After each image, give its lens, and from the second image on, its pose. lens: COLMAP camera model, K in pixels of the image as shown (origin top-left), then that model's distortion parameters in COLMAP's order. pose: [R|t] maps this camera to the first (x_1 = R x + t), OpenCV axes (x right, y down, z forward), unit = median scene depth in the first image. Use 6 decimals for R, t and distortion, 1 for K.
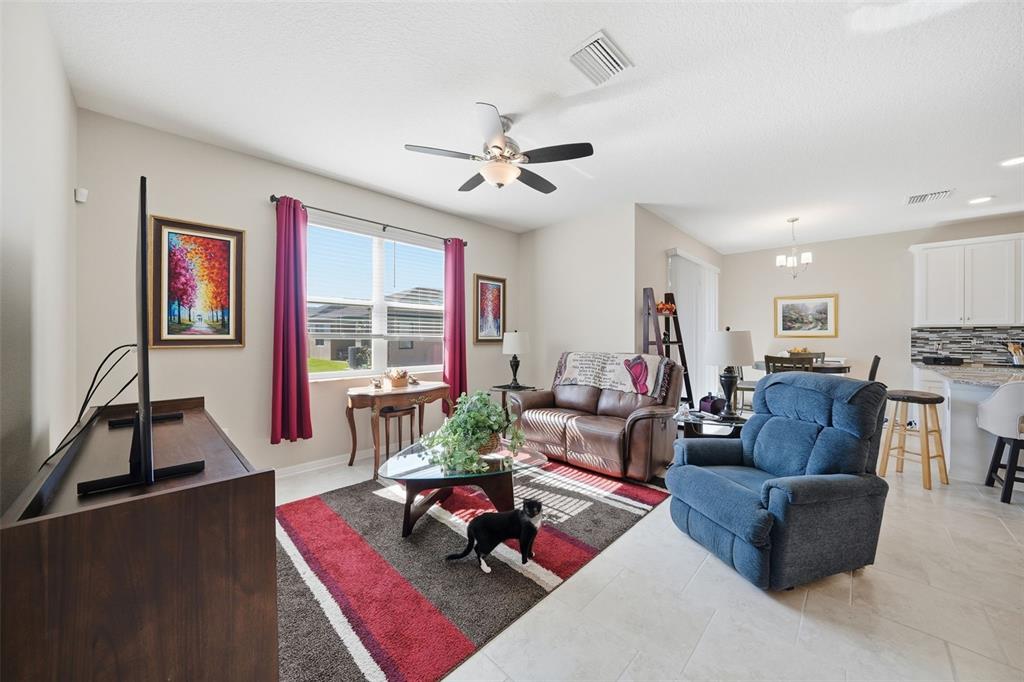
lens RADIAL K [[362.4, 0, 512.3], [0, 362.4, 339.9], [0, 0, 1]] dist [-0.024082, 0.001858]
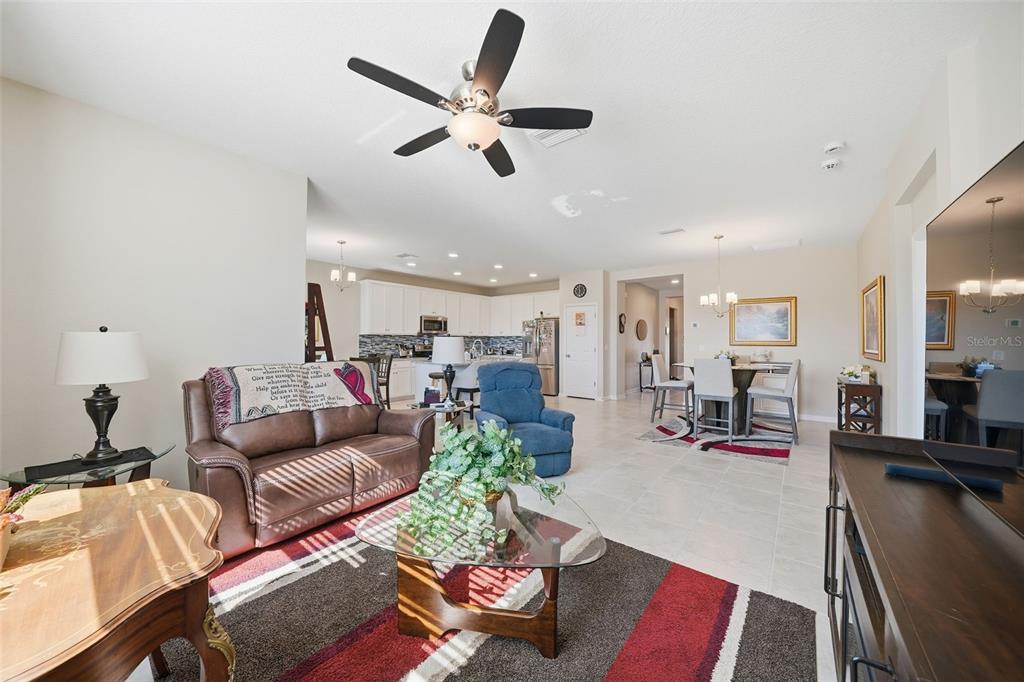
lens RADIAL K [[362.4, 0, 515.0], [0, 362.4, 339.6], [0, 0, 1]] dist [-0.024082, 0.001858]
pose [[-0.105177, 0.003022, 0.994449, -0.464740], [0.009228, 0.999955, -0.002062, -0.006216], [-0.994411, 0.008960, -0.105201, 0.569406]]
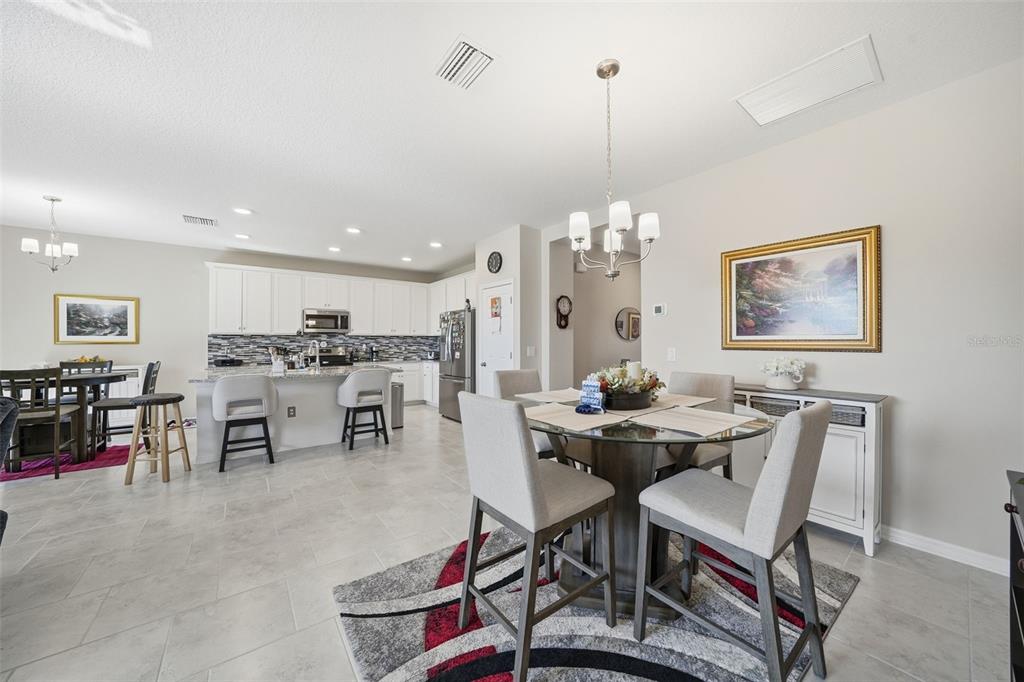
lens RADIAL K [[362.4, 0, 511.0], [0, 362.4, 340.9], [0, 0, 1]] dist [-0.024082, 0.001858]
pose [[0.139379, 0.001658, 0.990238, 0.150437], [0.013918, 0.999897, -0.003634, 0.003387], [-0.990141, 0.014289, 0.139342, -0.135840]]
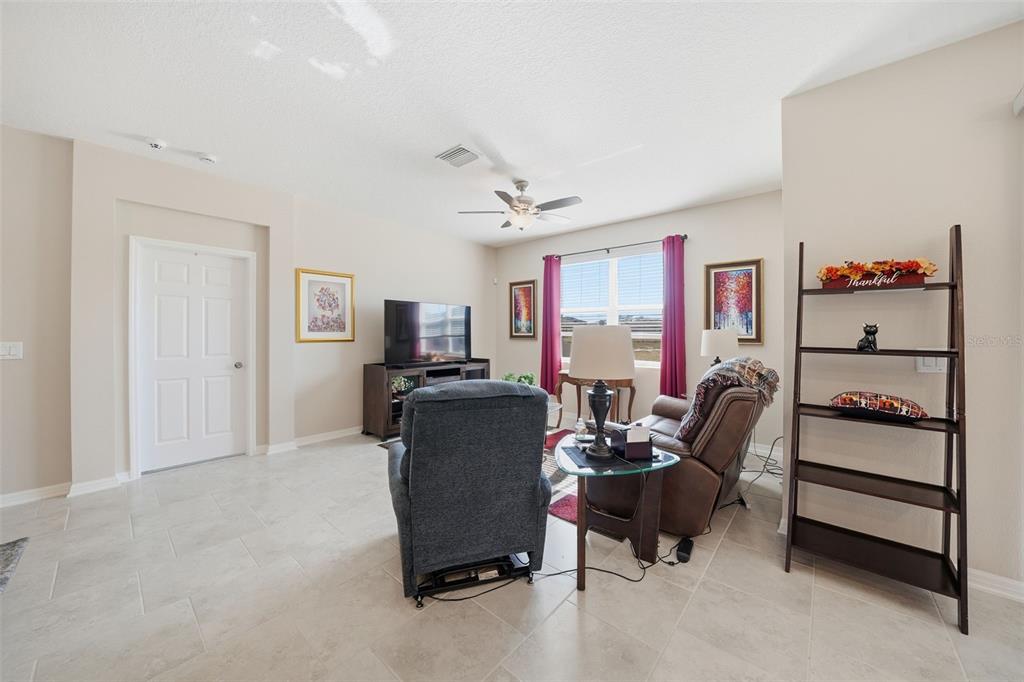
lens RADIAL K [[362.4, 0, 510.7], [0, 362.4, 335.7], [0, 0, 1]] dist [-0.024082, 0.001858]
pose [[0.058594, 0.006538, -0.998261, 0.796493], [-0.011351, 0.999918, 0.005882, -0.007484], [0.998217, 0.010986, 0.058663, 0.497375]]
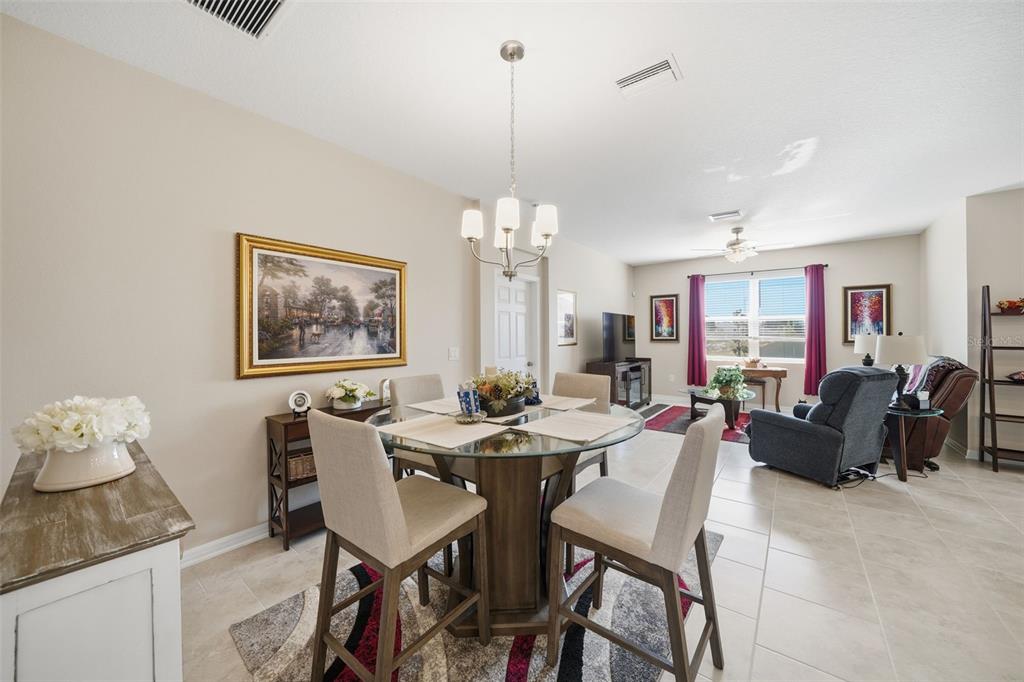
lens RADIAL K [[362.4, 0, 514.8], [0, 362.4, 336.2], [0, 0, 1]] dist [-0.024082, 0.001858]
pose [[0.109024, 0.002061, -0.994037, 1.015165], [-0.006188, 0.999980, 0.001395, -0.011568], [0.994020, 0.005999, 0.109034, -0.235300]]
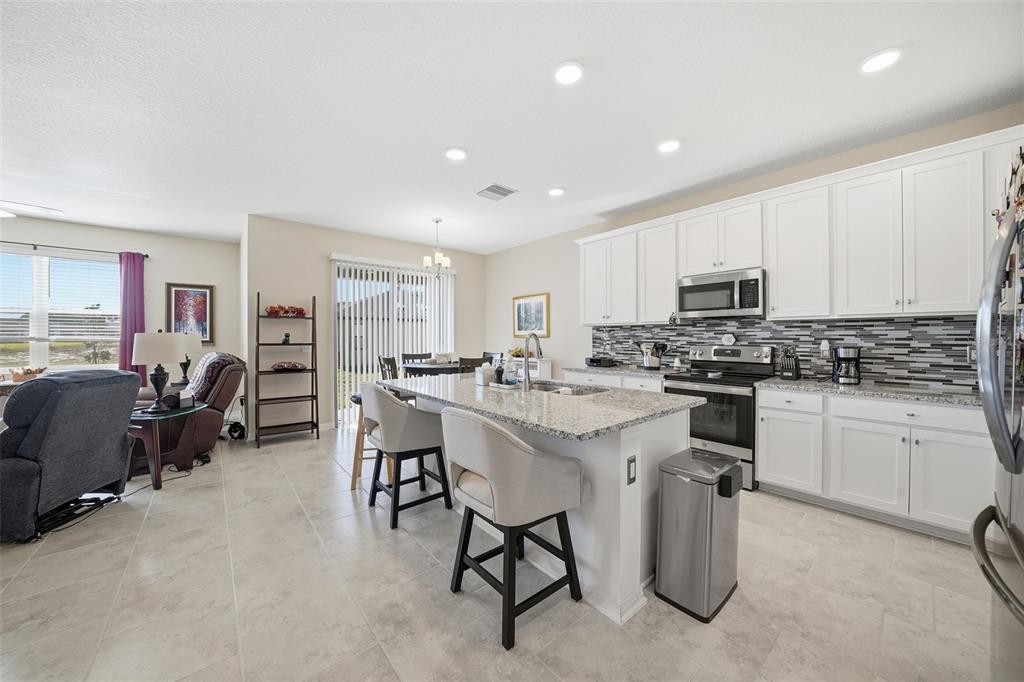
lens RADIAL K [[362.4, 0, 514.3], [0, 362.4, 332.3], [0, 0, 1]] dist [-0.024082, 0.001858]
pose [[0.996015, -0.006443, -0.088957, 1.118252], [0.004557, 0.999761, -0.021386, -0.000355], [0.089073, 0.020895, 0.995806, 0.013852]]
